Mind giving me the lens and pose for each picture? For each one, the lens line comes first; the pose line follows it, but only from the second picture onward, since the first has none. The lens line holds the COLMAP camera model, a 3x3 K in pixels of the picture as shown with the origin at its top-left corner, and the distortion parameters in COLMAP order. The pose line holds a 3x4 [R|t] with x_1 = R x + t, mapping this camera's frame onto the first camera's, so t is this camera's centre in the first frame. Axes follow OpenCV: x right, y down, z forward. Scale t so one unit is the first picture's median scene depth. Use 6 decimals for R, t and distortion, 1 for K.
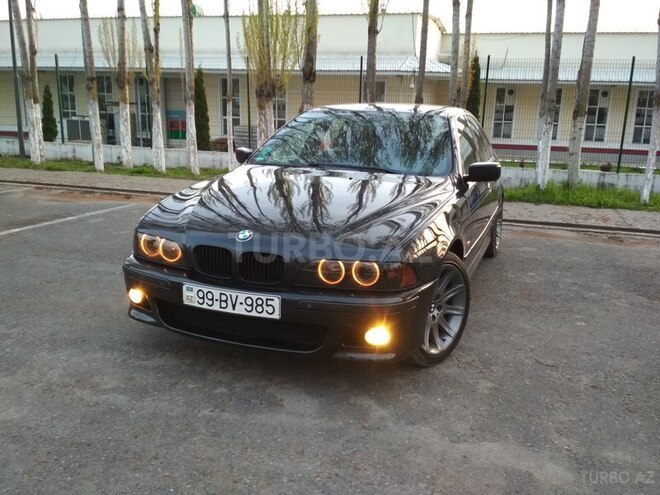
lens RADIAL K [[586.9, 0, 330.0], [0, 586.9, 247.5], [0, 0, 1]] dist [0.107881, -0.216156]
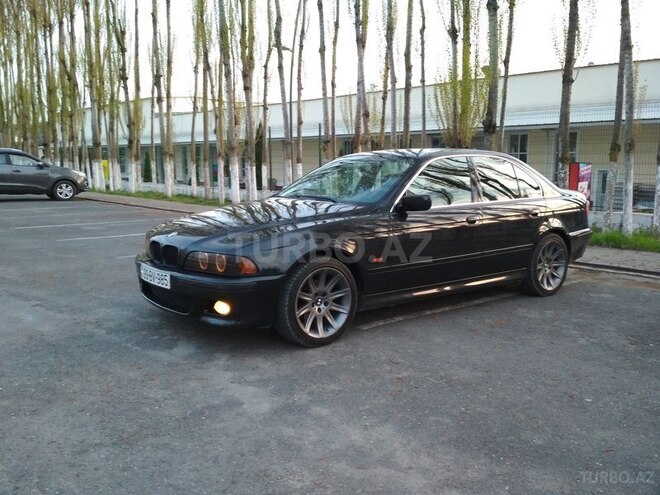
lens RADIAL K [[586.9, 0, 330.0], [0, 586.9, 247.5], [0, 0, 1]] dist [0.107881, -0.216156]
pose [[0.860715, 0.047514, -0.506865, 0.838577], [-0.095543, 0.993020, -0.069157, 0.066241], [0.500041, 0.107952, 0.859247, -0.087662]]
